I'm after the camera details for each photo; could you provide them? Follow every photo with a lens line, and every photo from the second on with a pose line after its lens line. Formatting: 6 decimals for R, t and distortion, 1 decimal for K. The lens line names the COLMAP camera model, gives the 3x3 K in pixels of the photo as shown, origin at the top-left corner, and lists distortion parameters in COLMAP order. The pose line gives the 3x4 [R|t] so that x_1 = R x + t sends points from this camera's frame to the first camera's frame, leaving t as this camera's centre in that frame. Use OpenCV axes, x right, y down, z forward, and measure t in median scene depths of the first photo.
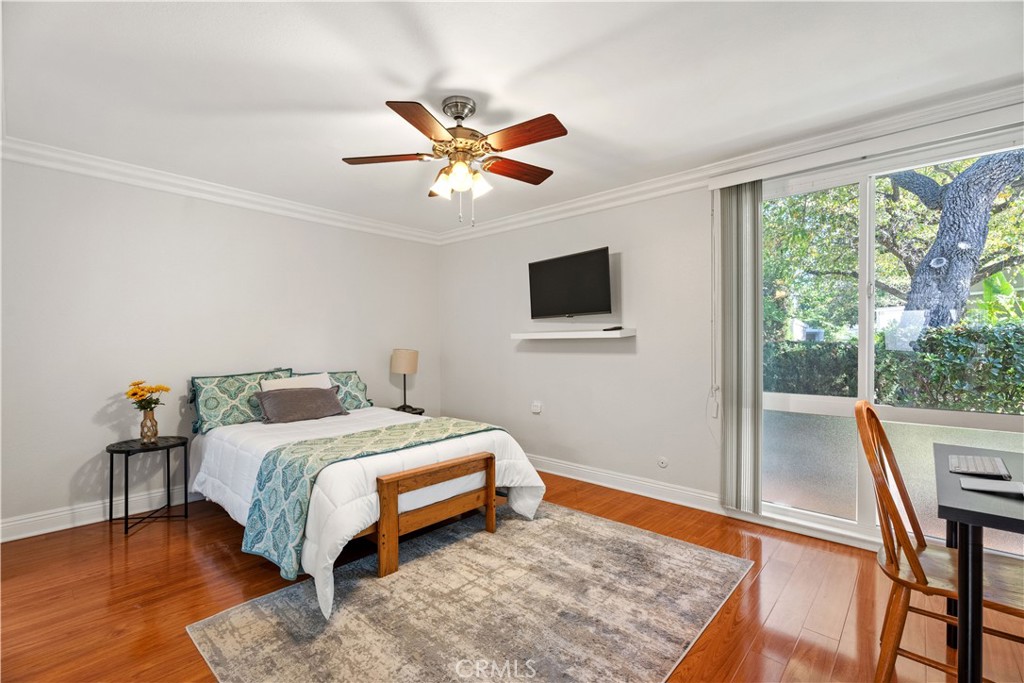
lens RADIAL K [[455.9, 0, 502.8], [0, 455.9, 347.5], [0, 0, 1]] dist [-0.000442, 0.000039]
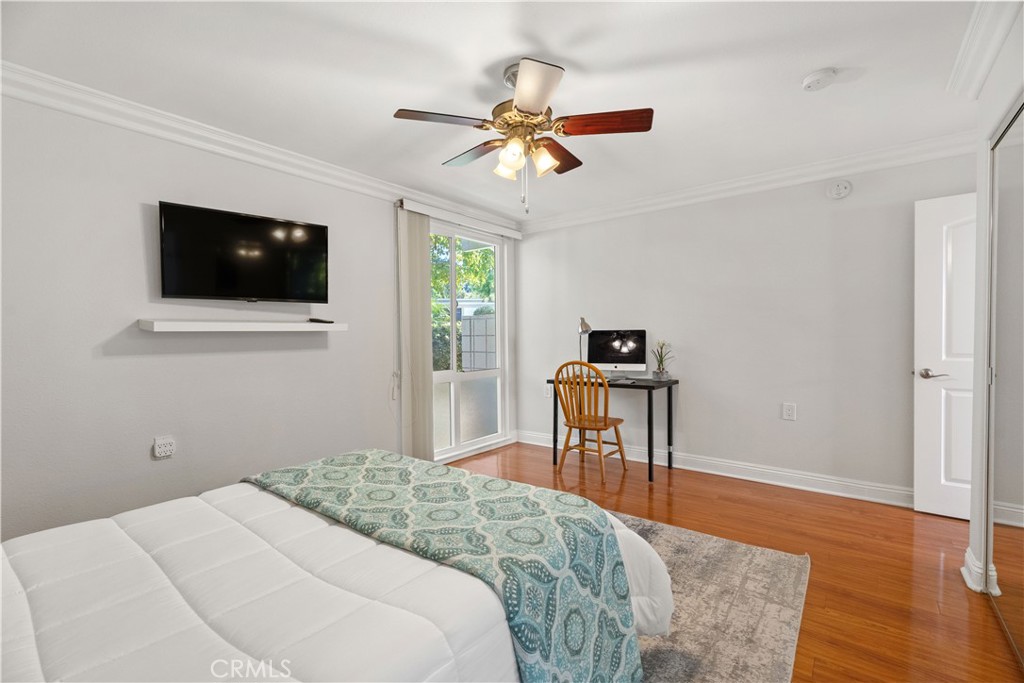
lens RADIAL K [[455.9, 0, 502.8], [0, 455.9, 347.5], [0, 0, 1]] dist [-0.000442, 0.000039]
pose [[-0.079280, -0.024207, 0.996558, -0.892492], [0.019953, 0.999466, 0.025865, -0.008311], [-0.996653, 0.021935, -0.078754, 0.984990]]
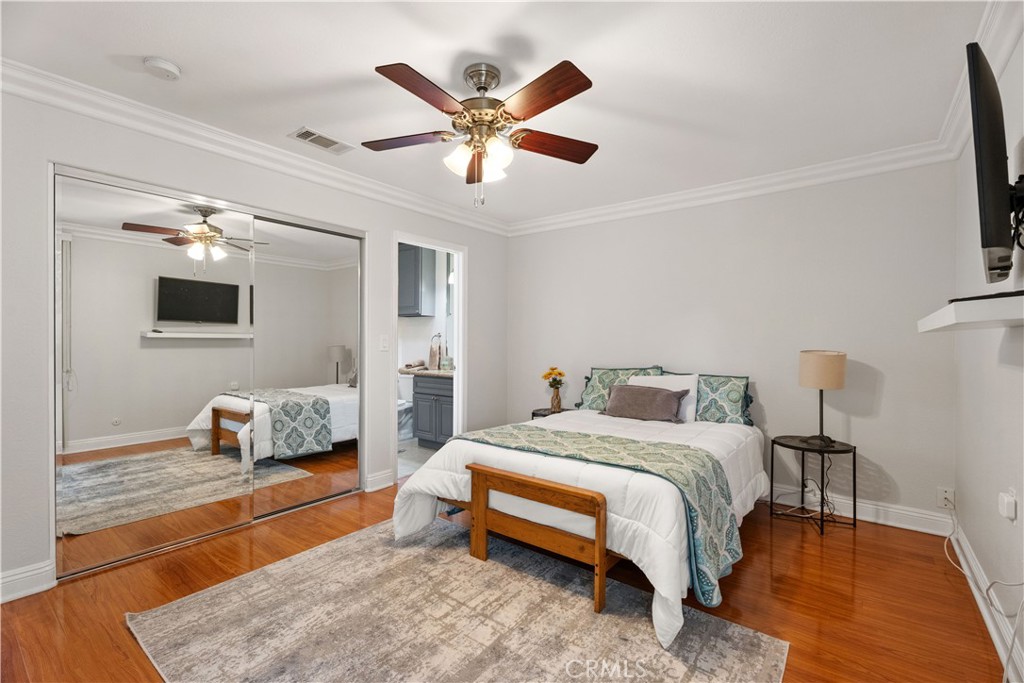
lens RADIAL K [[459.1, 0, 498.6], [0, 459.1, 340.4], [0, 0, 1]] dist [0.001914, 0.000611]
pose [[0.062426, -0.000569, -0.998049, 0.724901], [-0.010981, 0.999939, -0.001256, -0.007372], [0.997989, 0.011038, 0.062416, 0.864253]]
